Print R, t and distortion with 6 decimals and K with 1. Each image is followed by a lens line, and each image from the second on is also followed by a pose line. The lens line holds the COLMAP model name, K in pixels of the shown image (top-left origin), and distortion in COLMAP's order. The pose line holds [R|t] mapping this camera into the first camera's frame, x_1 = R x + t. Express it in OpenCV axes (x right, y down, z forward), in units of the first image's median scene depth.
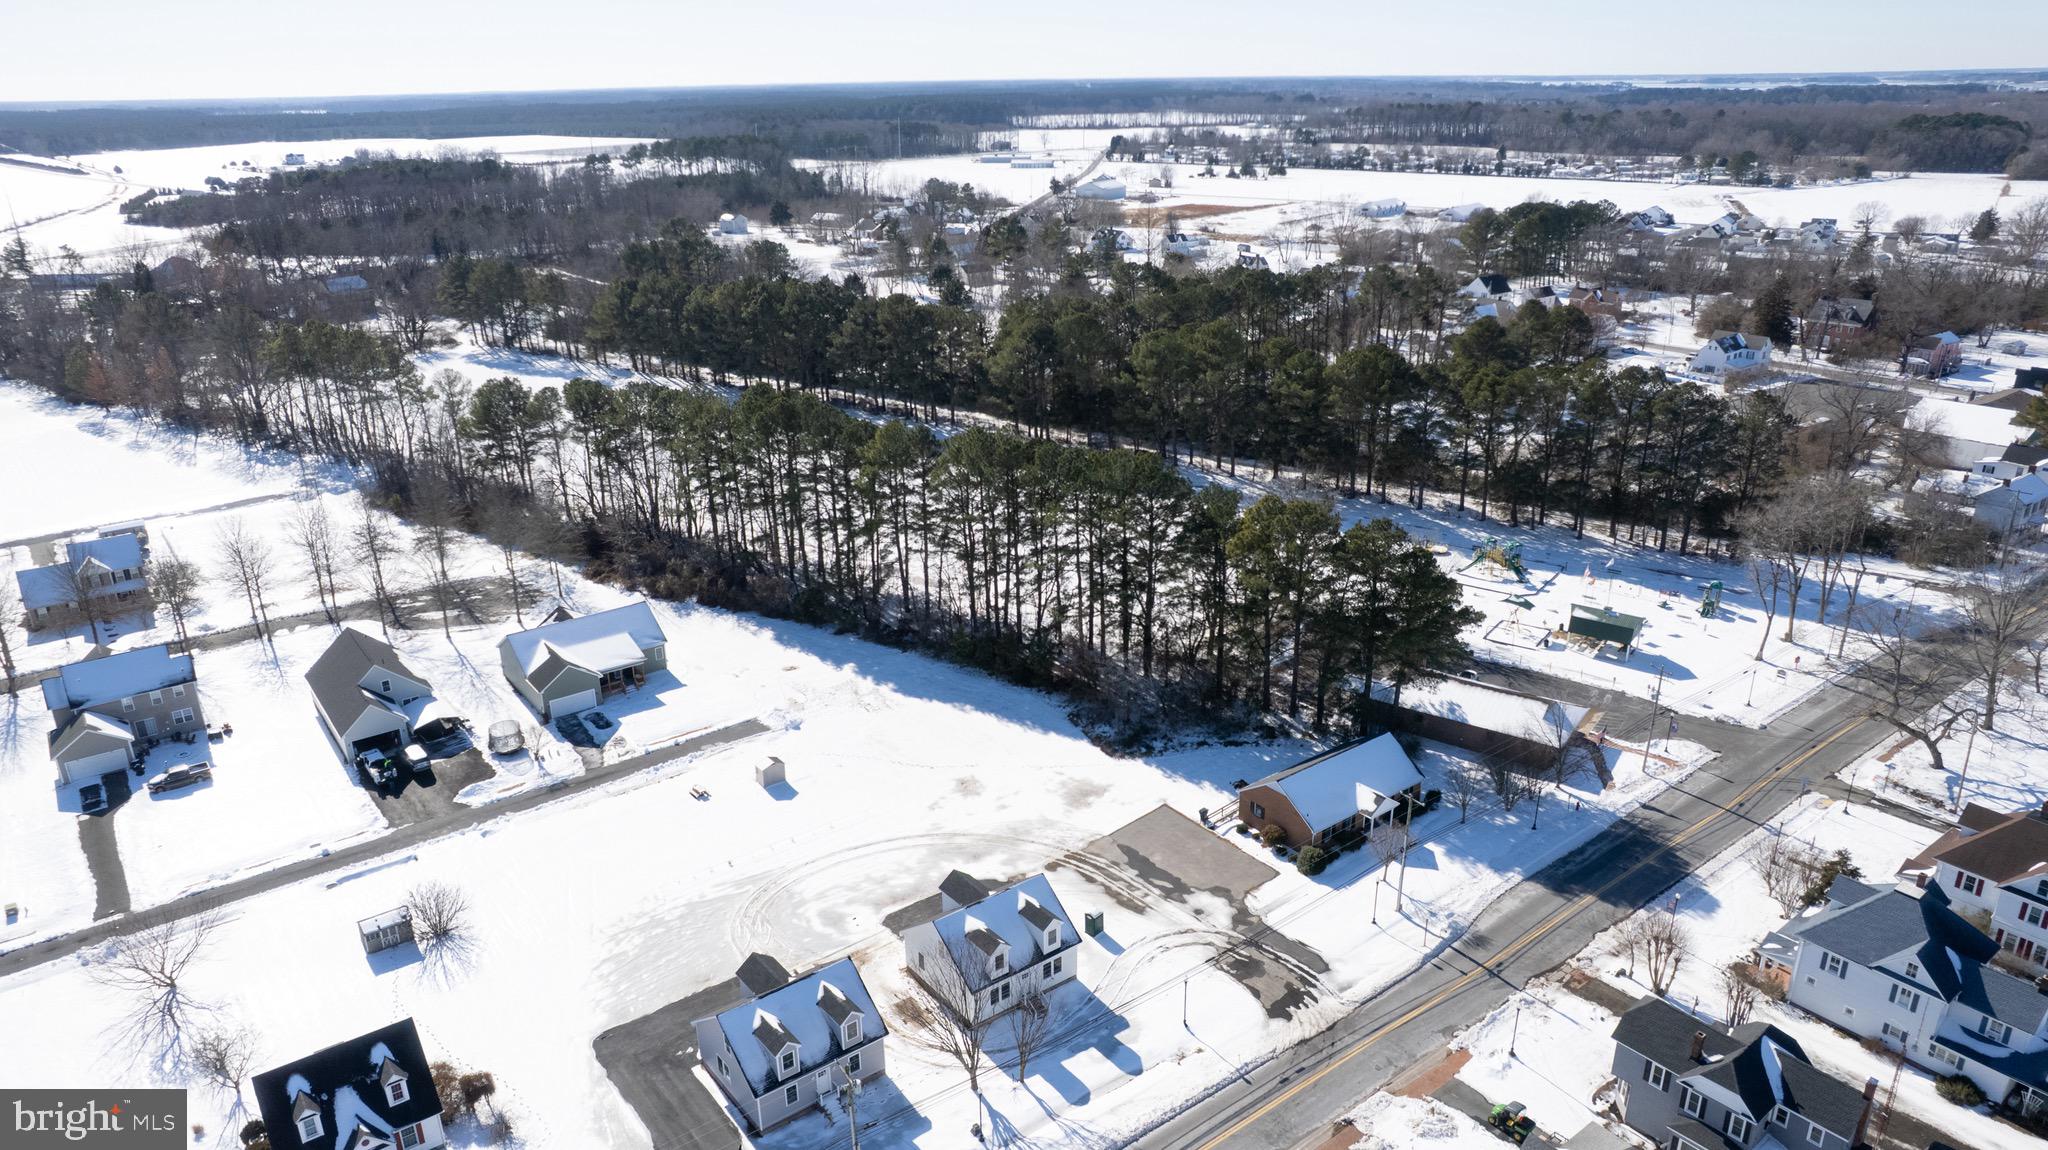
lens RADIAL K [[1346.3, 0, 1015.5], [0, 1346.3, 585.5], [0, 0, 1]] dist [-0.078111, 0.070921]
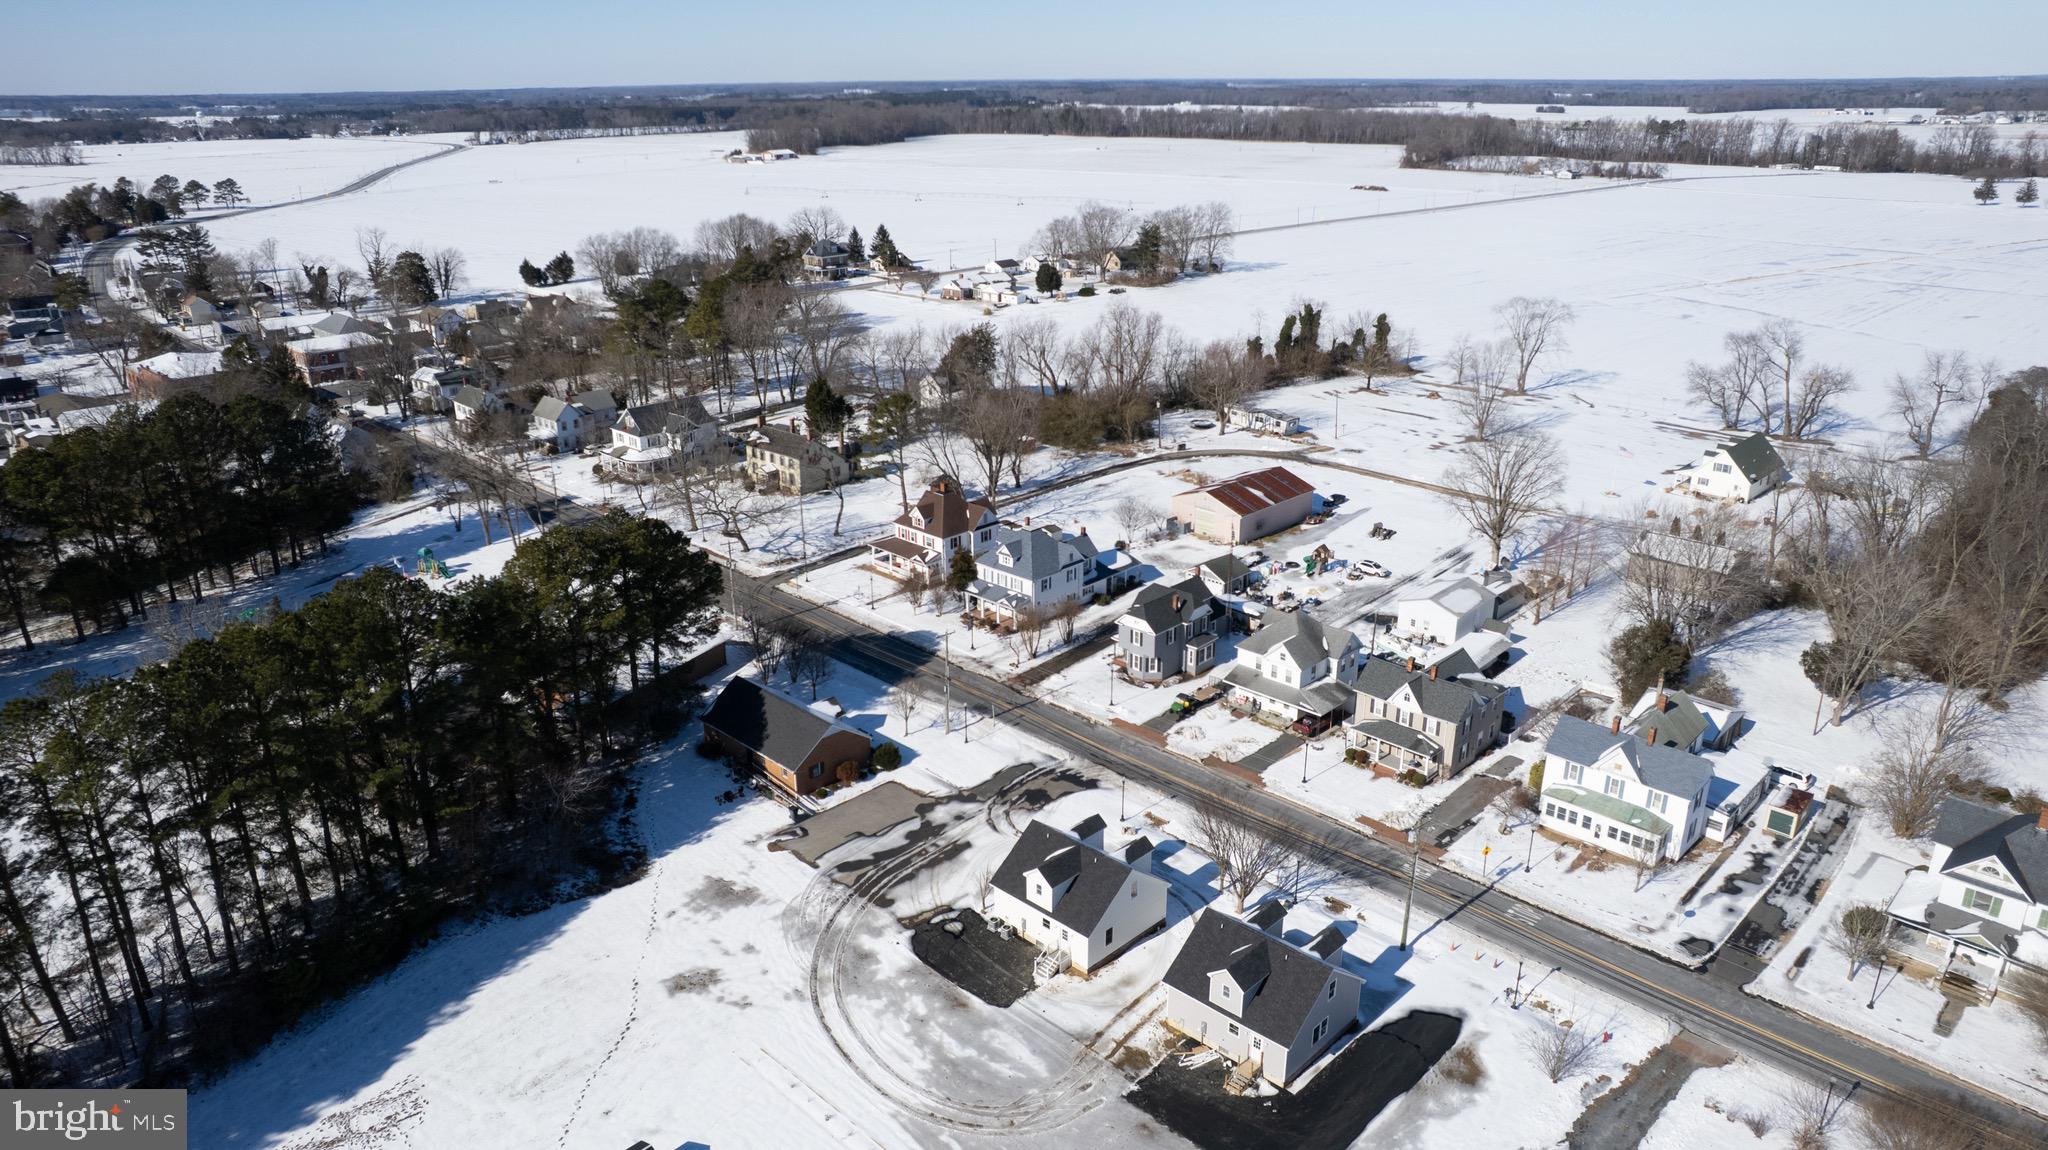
lens RADIAL K [[1343.8, 0, 1020.2], [0, 1343.8, 581.4], [0, 0, 1]] dist [-0.063857, 0.052667]
pose [[-0.146447, -0.335999, 0.930407, -0.680998], [0.365167, 0.855756, 0.366518, -0.249584], [-0.919351, 0.393429, -0.002627, 0.739262]]
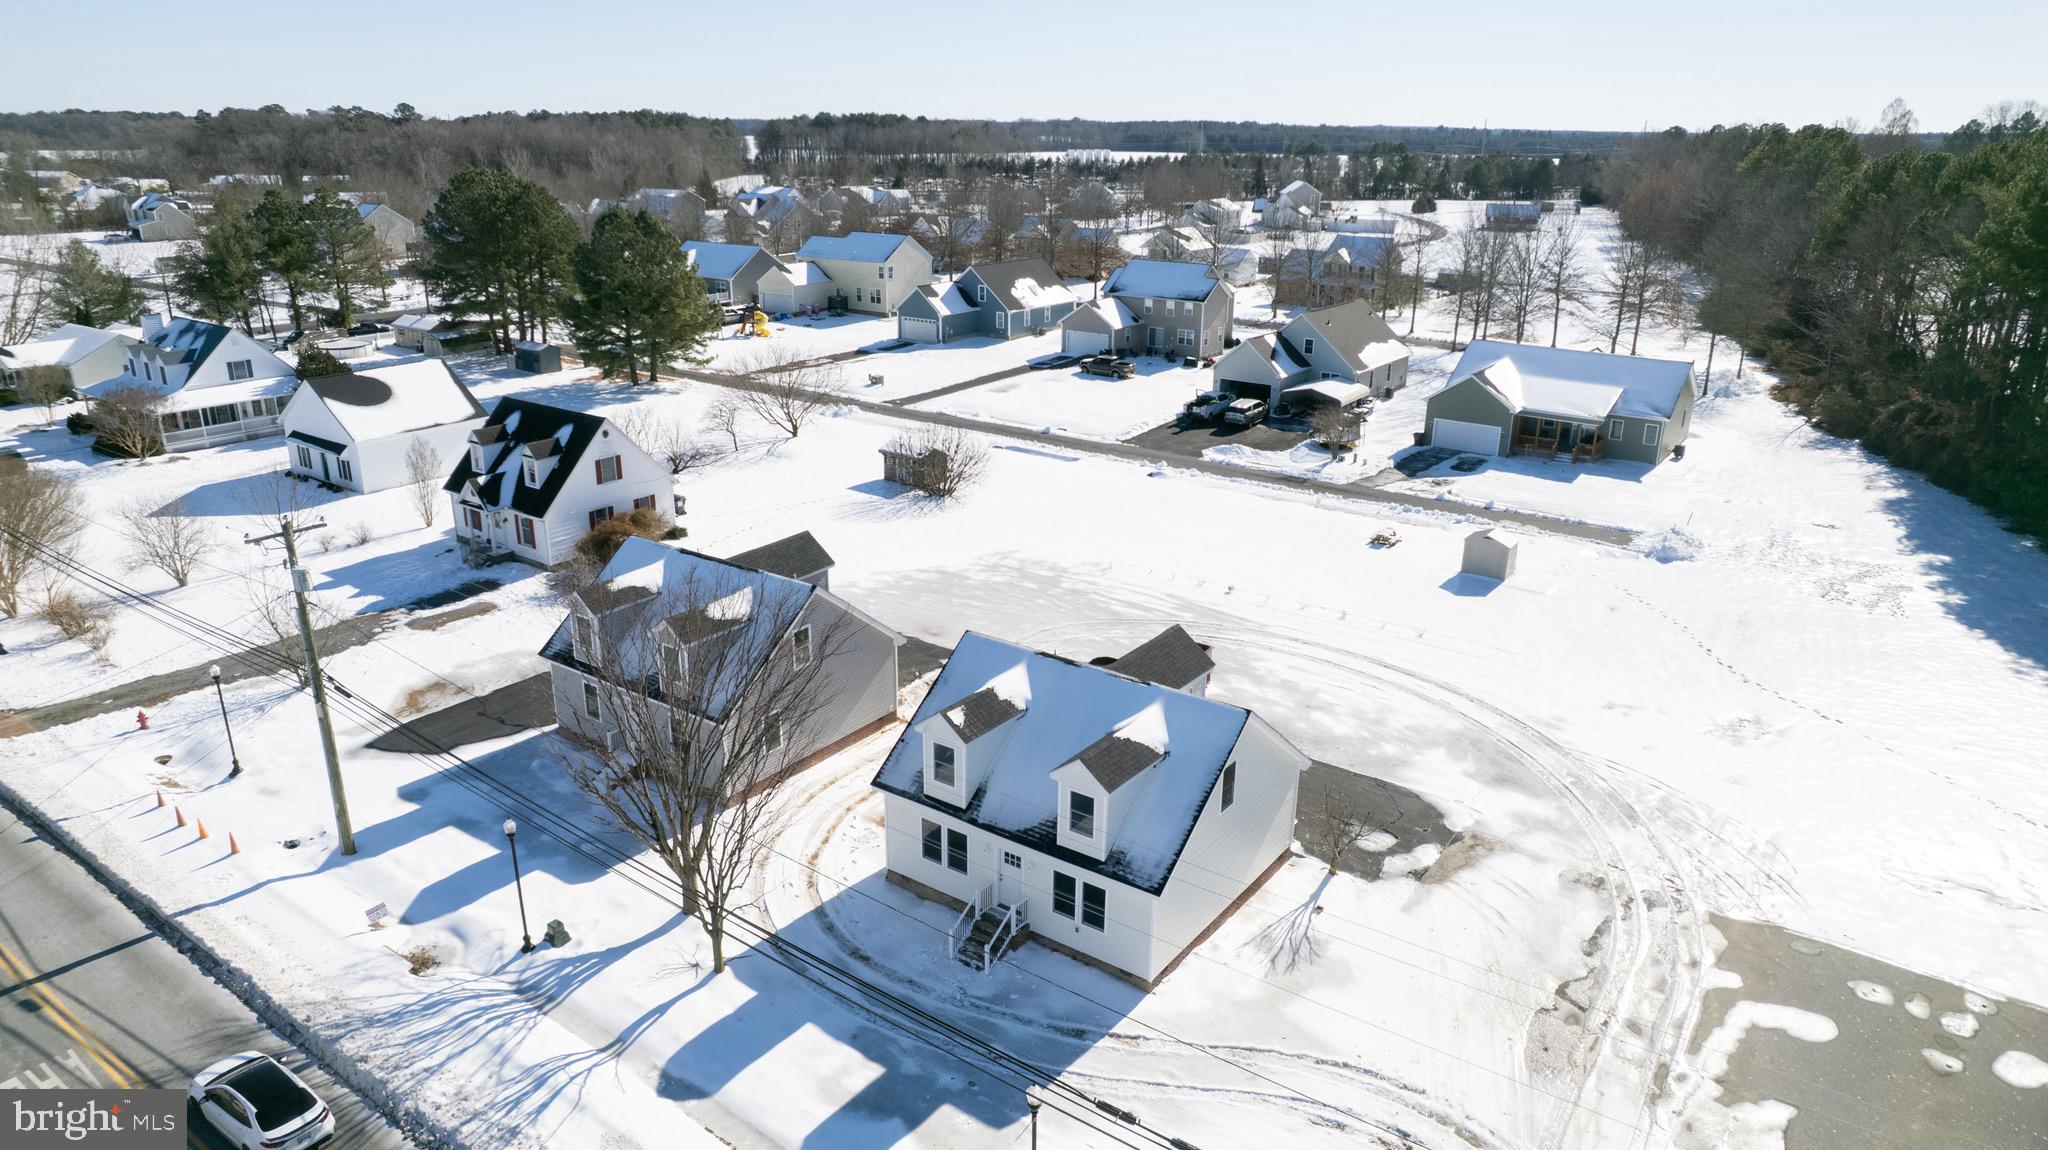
lens RADIAL K [[1301.8, 0, 1013.1], [0, 1301.8, 595.2], [0, 0, 1]] dist [-0.070553, 0.063707]
pose [[0.287082, 0.345375, -0.893476, 0.242230], [-0.355422, 0.904563, 0.235461, 0.098617], [0.889528, 0.249964, 0.382438, 0.627316]]
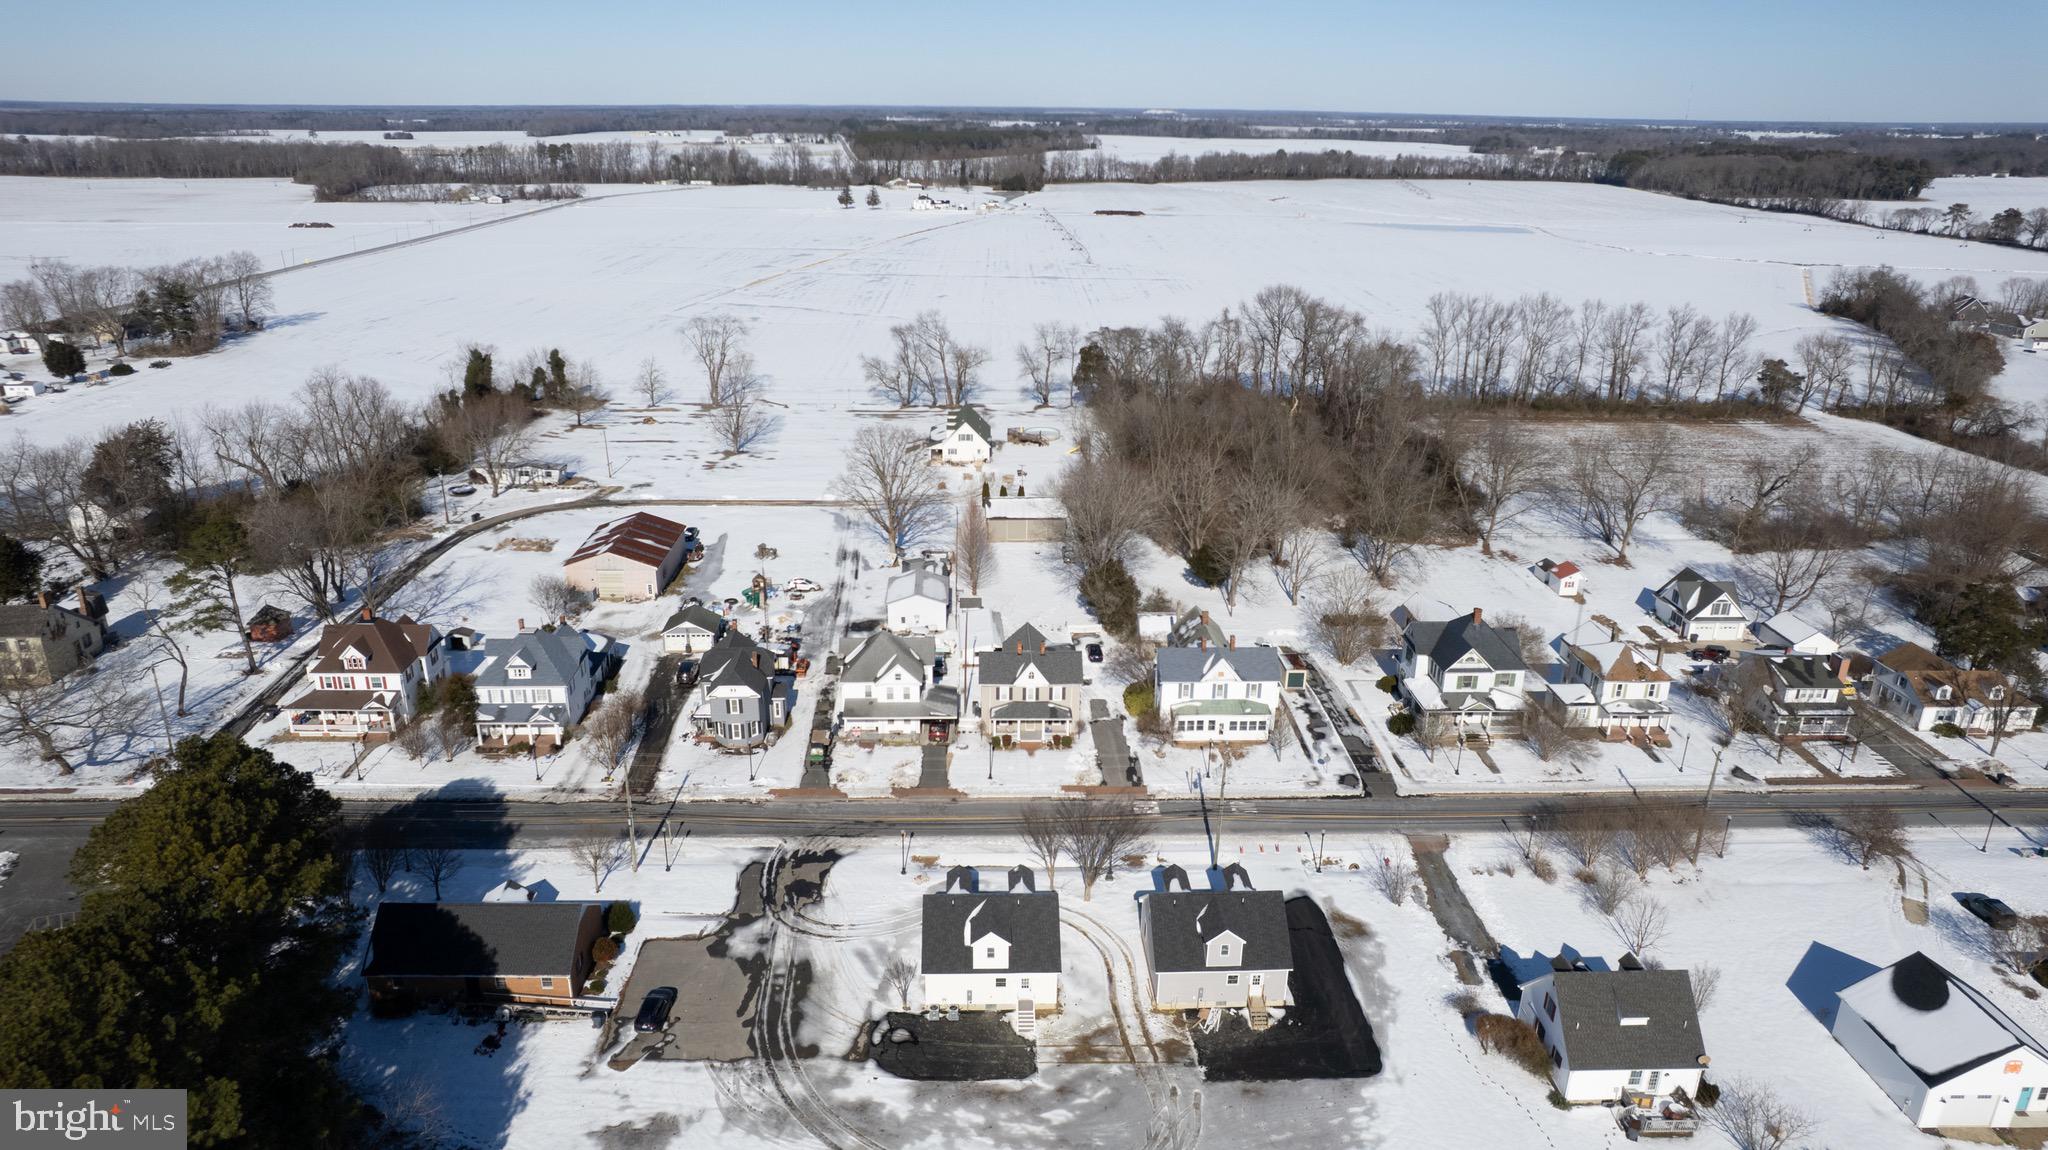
lens RADIAL K [[1301.8, 0, 1013.1], [0, 1301.8, 595.2], [0, 0, 1]] dist [-0.070553, 0.063707]
pose [[-0.817010, -0.199789, 0.540906, -0.394997], [0.209202, 0.771440, 0.600928, -0.401159], [-0.537336, 0.604123, -0.588478, 1.092791]]
